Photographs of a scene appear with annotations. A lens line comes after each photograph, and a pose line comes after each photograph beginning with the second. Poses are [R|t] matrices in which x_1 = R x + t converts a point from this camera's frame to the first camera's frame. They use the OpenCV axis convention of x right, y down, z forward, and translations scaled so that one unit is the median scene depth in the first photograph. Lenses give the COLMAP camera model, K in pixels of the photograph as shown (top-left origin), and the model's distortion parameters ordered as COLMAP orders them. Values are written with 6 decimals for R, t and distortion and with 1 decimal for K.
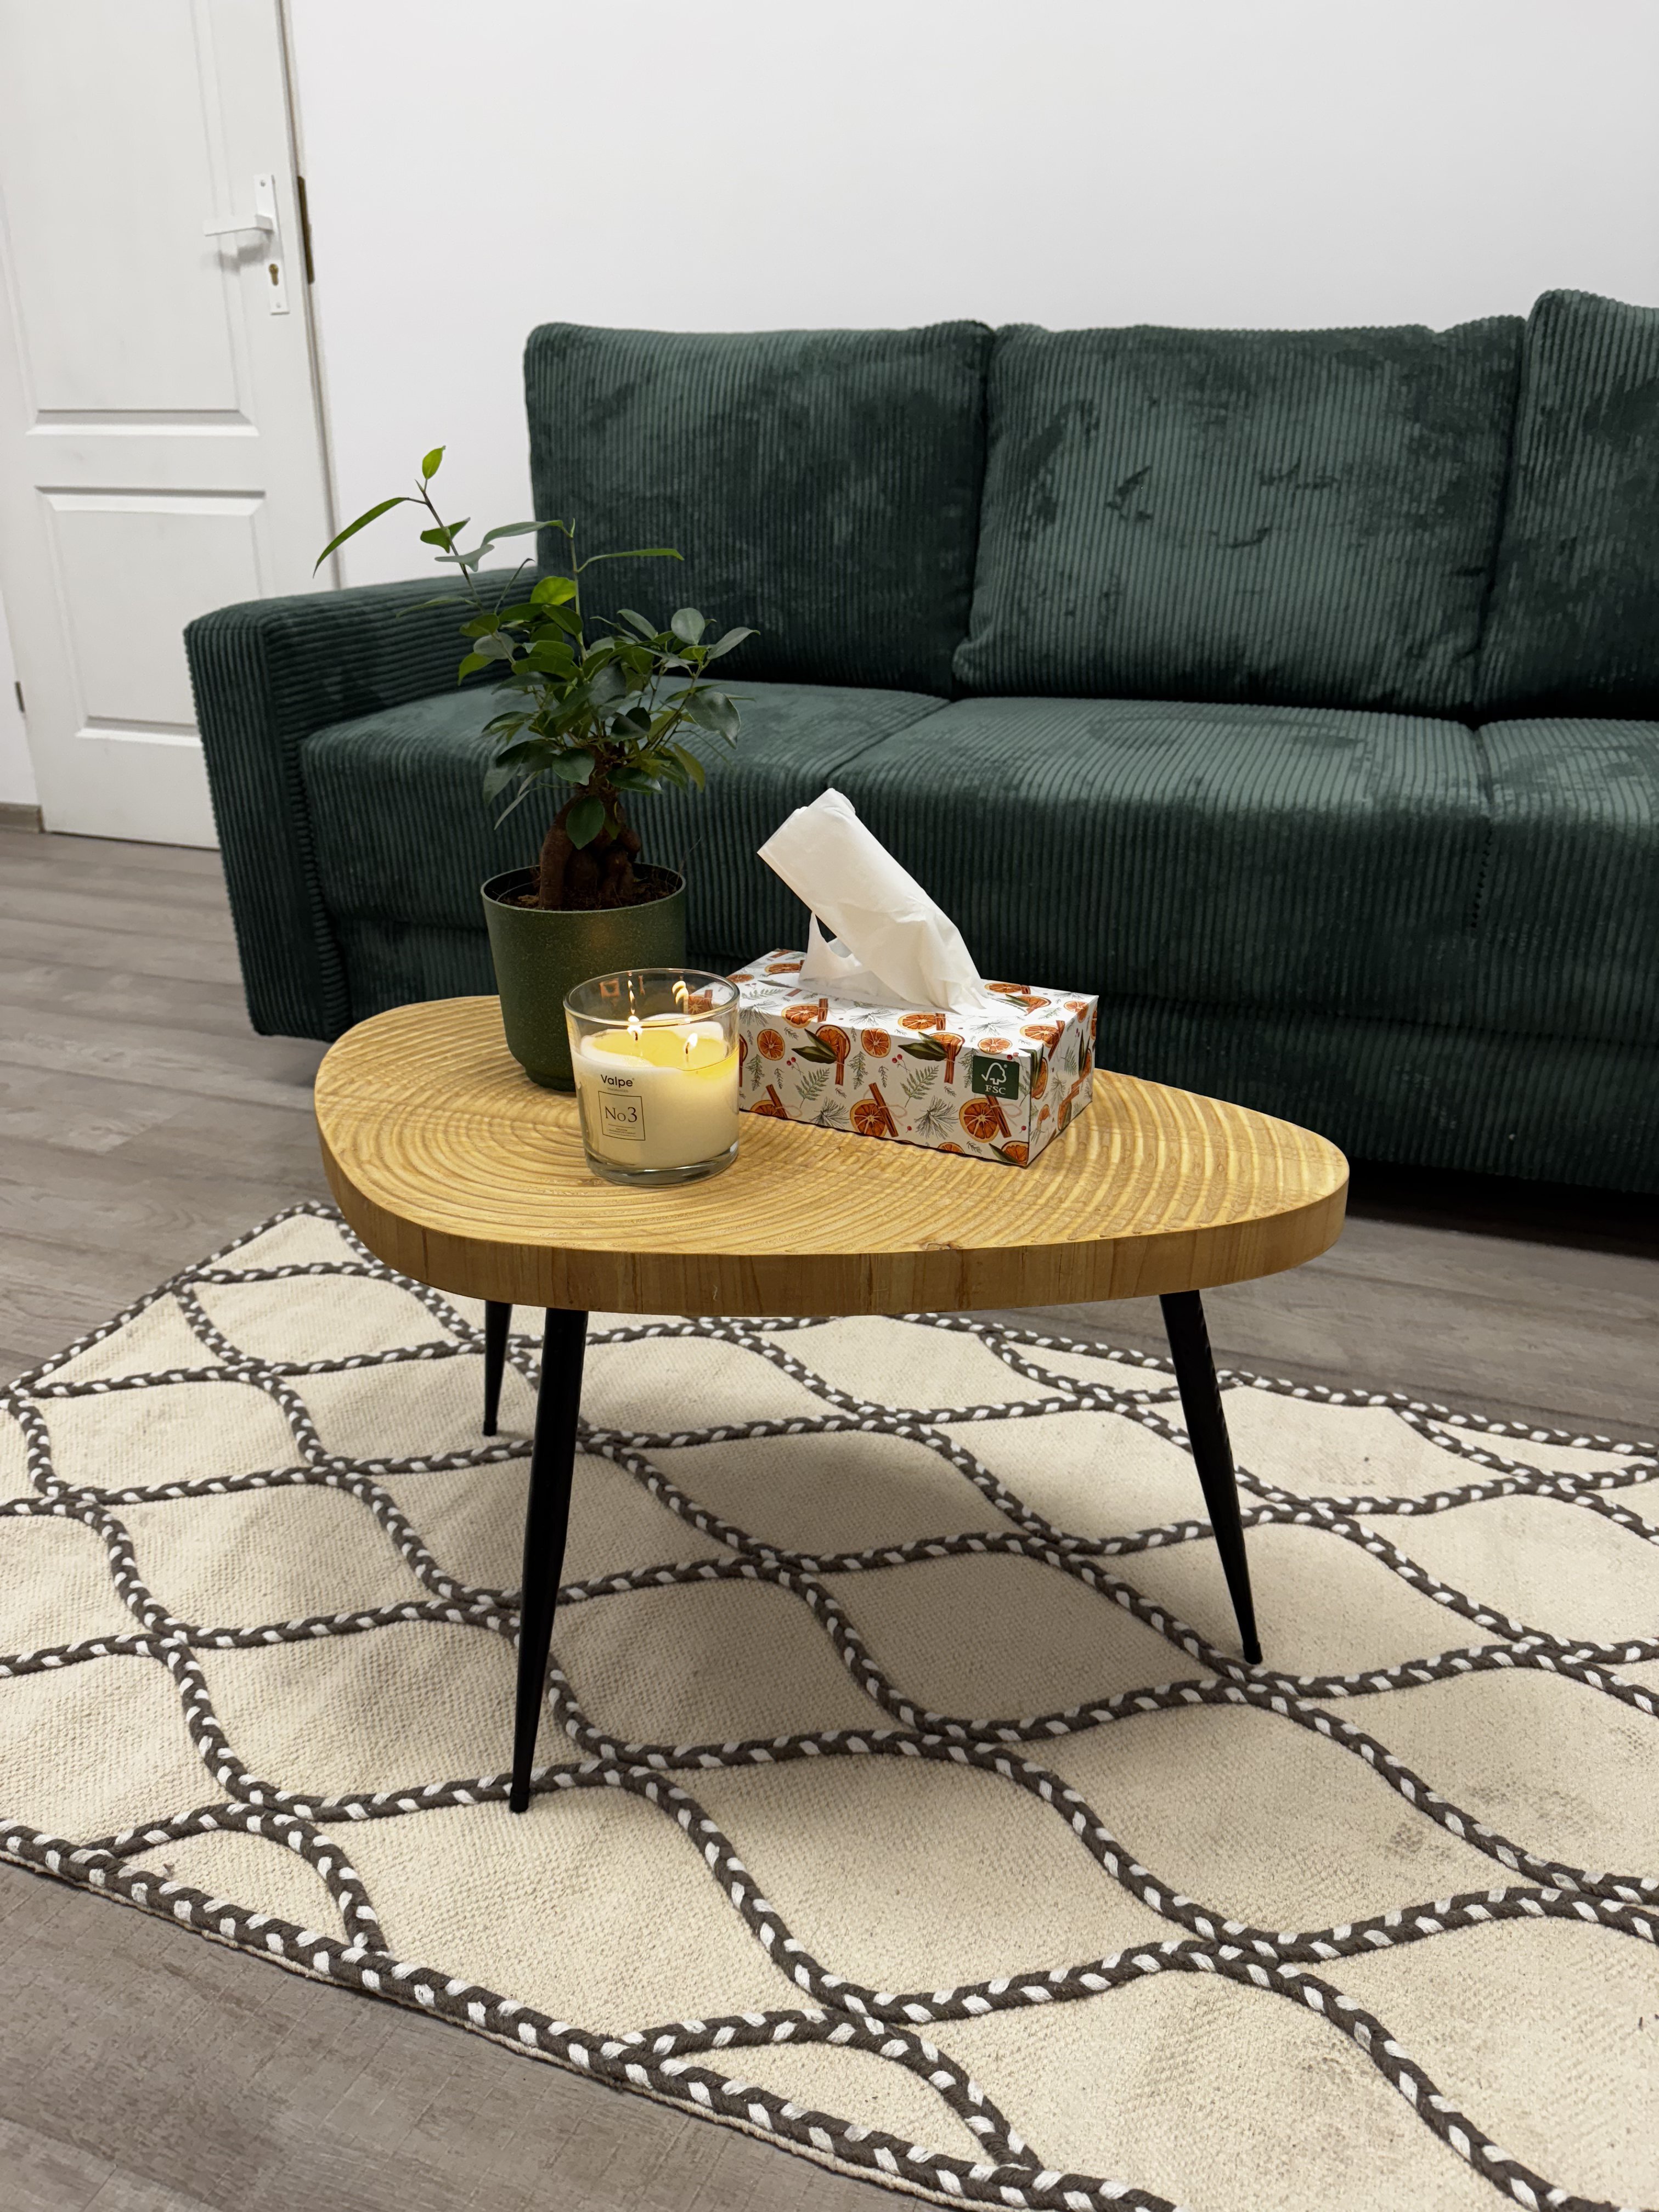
lens RADIAL K [[1577.7, 0, 832.7], [0, 1577.7, 1112.8], [0, 0, 1]] dist [0.152782, -0.203850]
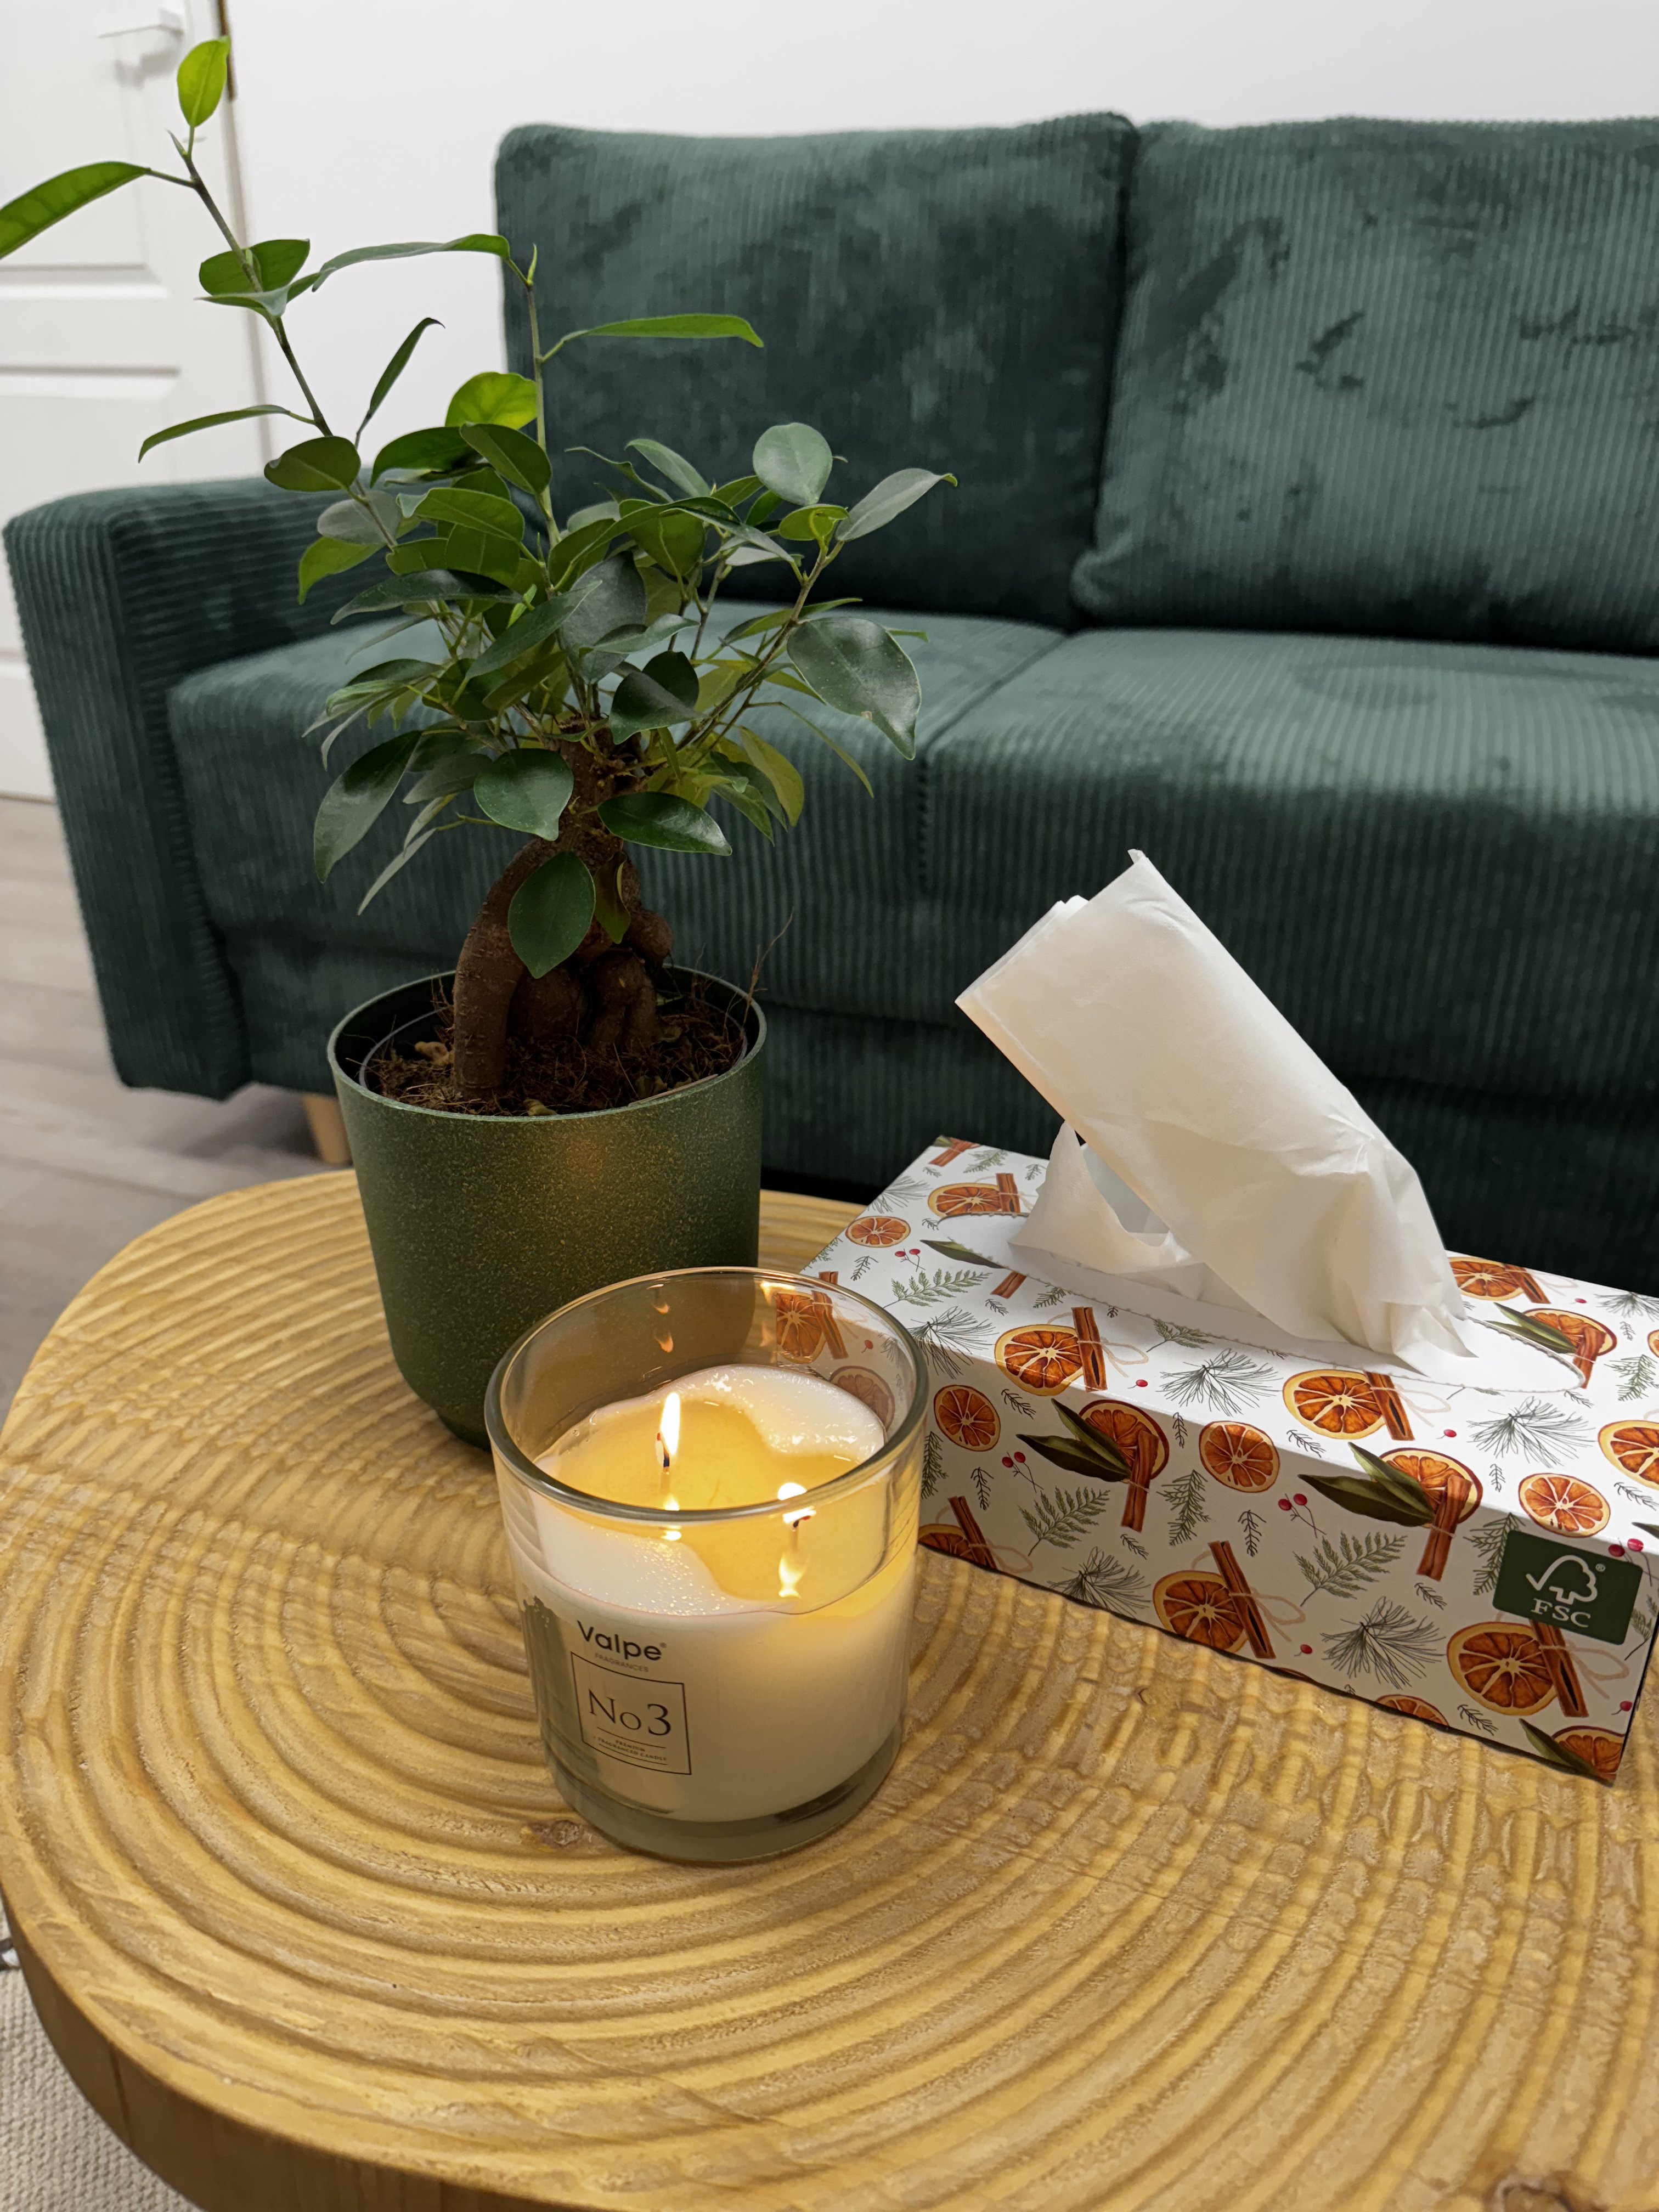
lens RADIAL K [[1579.9, 0, 829.9], [0, 1579.9, 1097.7], [0, 0, 1]] dist [0.027537, -0.007837]
pose [[0.999962, 0.007597, 0.004281, -0.047559], [-0.007738, 0.999400, 0.033762, -0.087695], [-0.004022, -0.033794, 0.999421, 0.334587]]
